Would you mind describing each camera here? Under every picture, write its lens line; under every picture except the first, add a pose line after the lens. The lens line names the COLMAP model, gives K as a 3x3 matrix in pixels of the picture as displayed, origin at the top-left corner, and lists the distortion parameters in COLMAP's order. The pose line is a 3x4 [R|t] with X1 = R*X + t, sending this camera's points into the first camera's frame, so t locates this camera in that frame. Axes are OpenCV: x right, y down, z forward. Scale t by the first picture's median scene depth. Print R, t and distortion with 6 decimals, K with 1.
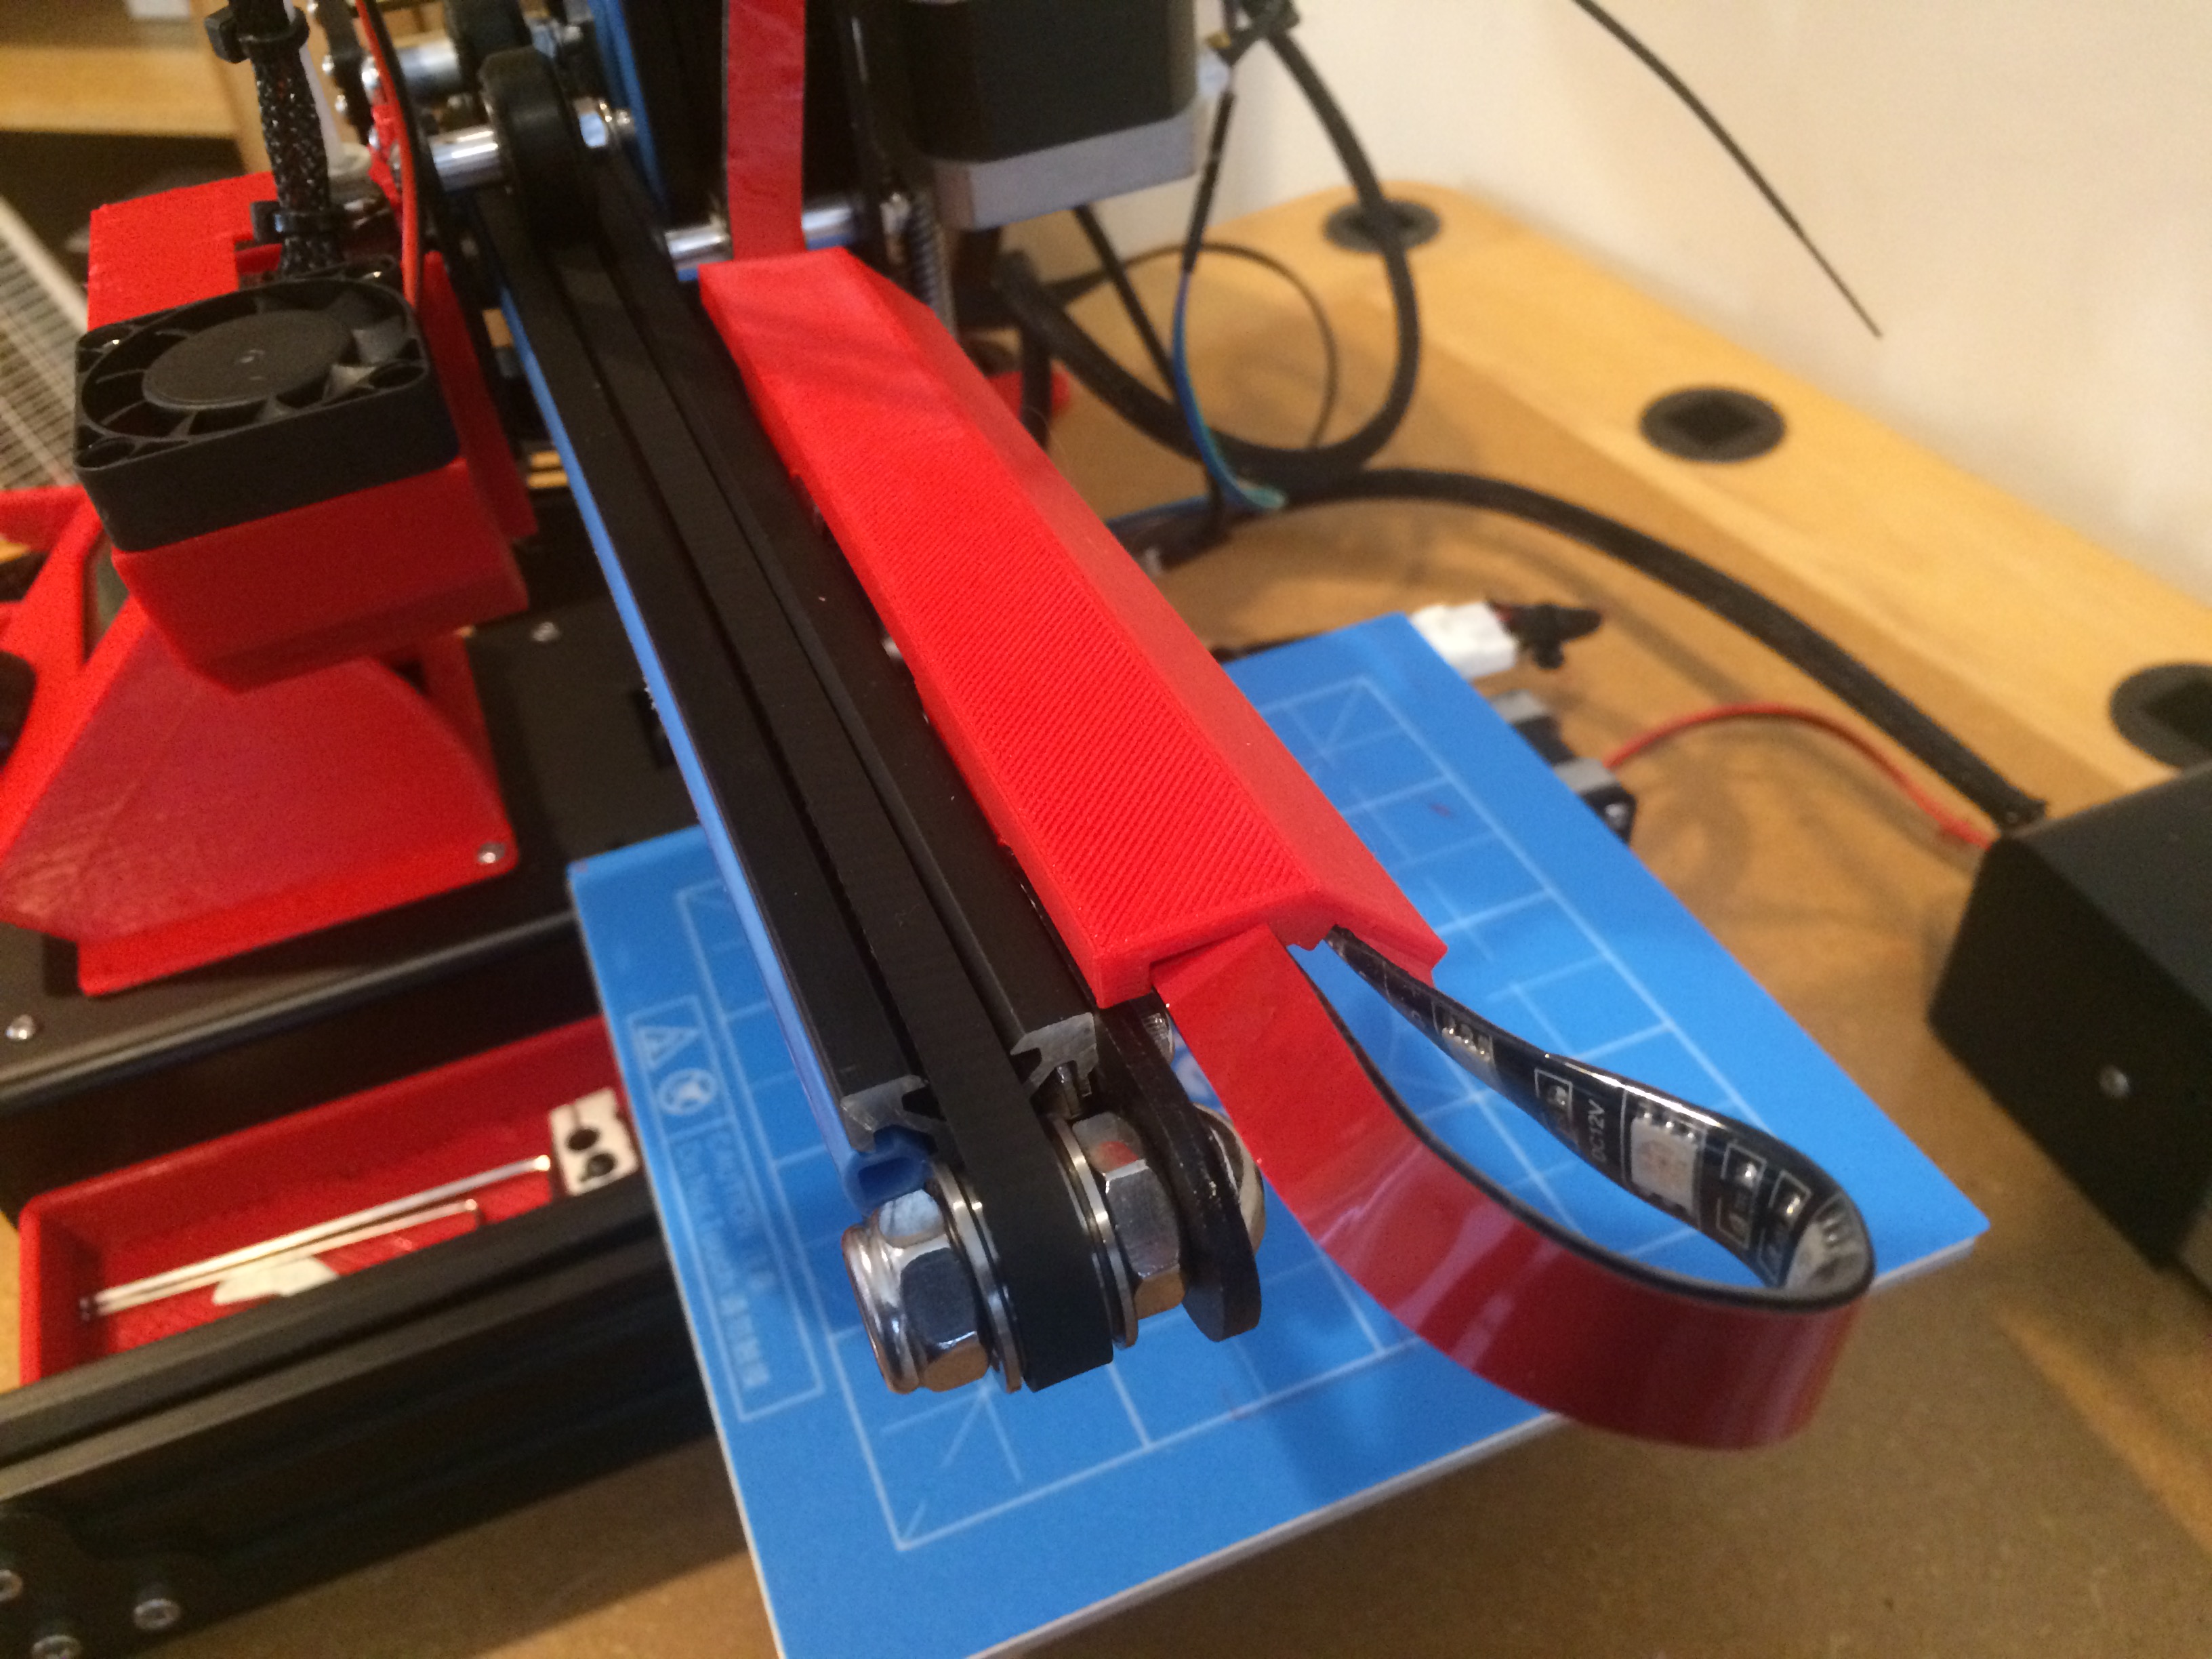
lens RADIAL K [[1876.1, 0, 1106.0], [0, 1876.1, 829.5], [0, 0, 1]] dist [0.075023, -0.125378]
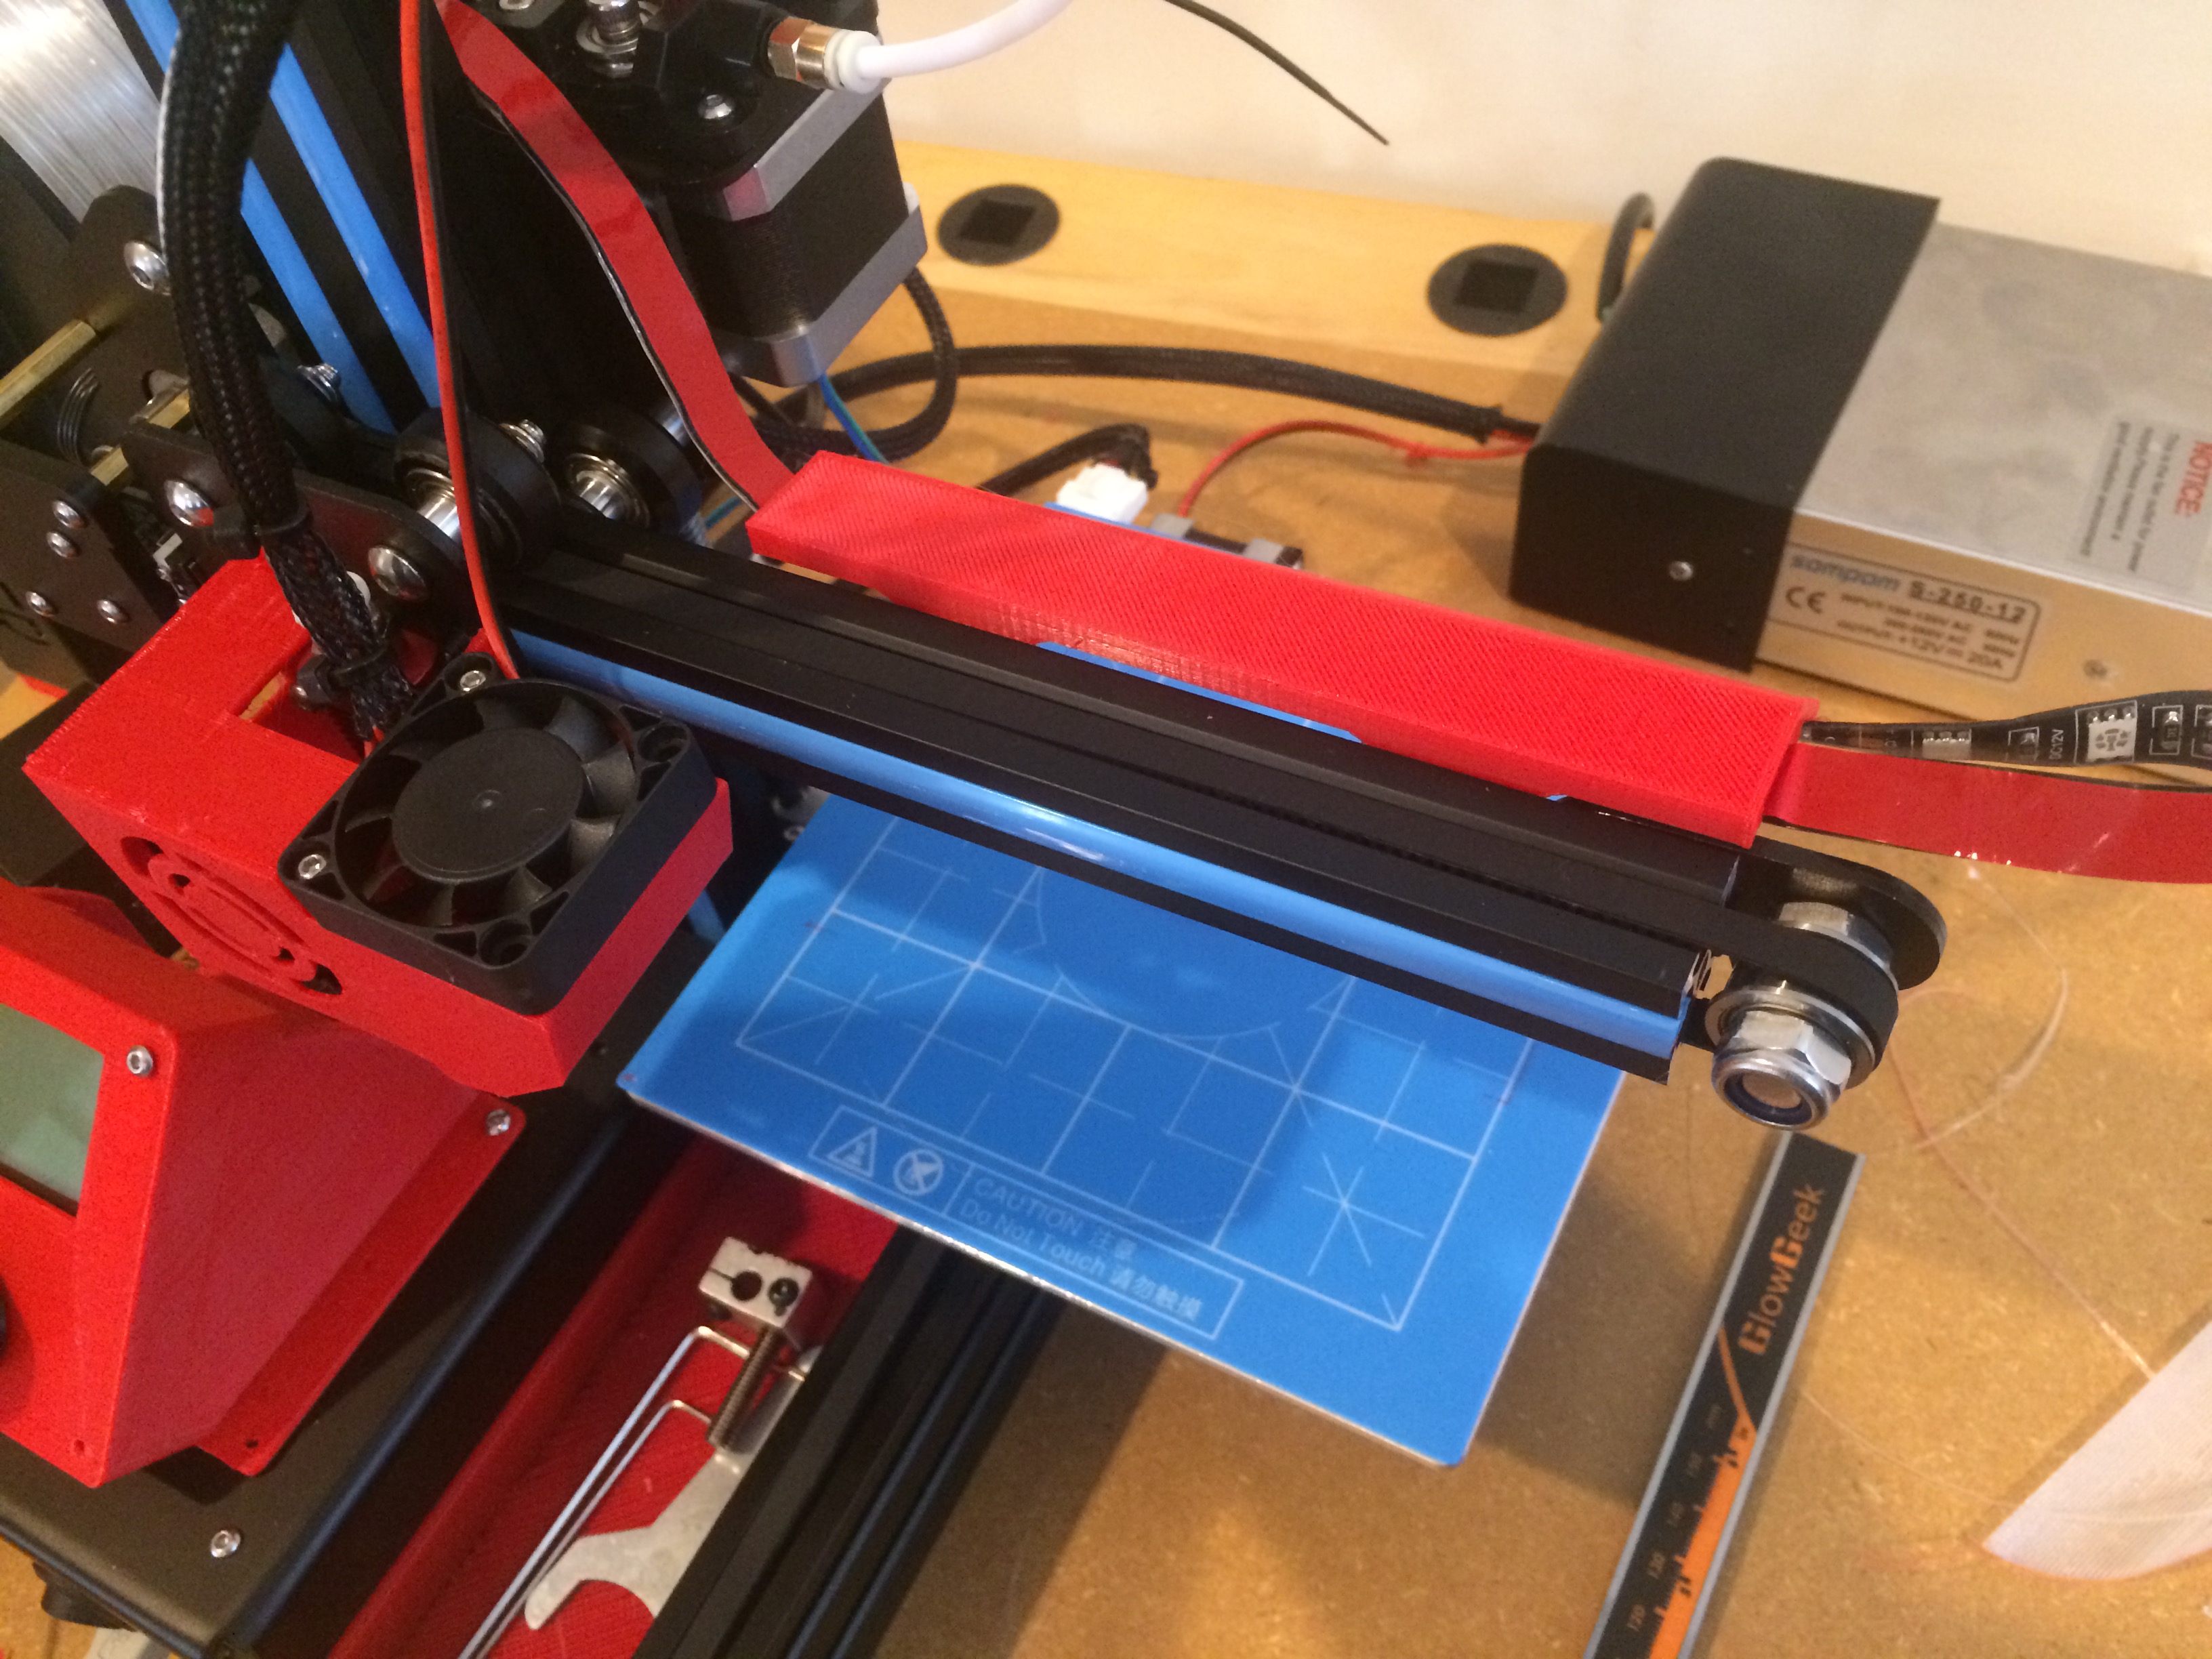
lens RADIAL K [[1837.4, 0, 1092.7], [0, 1837.4, 824.9], [0, 0, 1]] dist [0.039733, -0.001494]
pose [[0.773399, -0.521584, 0.360285, -0.421743], [0.476445, 0.853168, 0.212379, -0.219079], [-0.418157, 0.007402, 0.908345, -0.048990]]
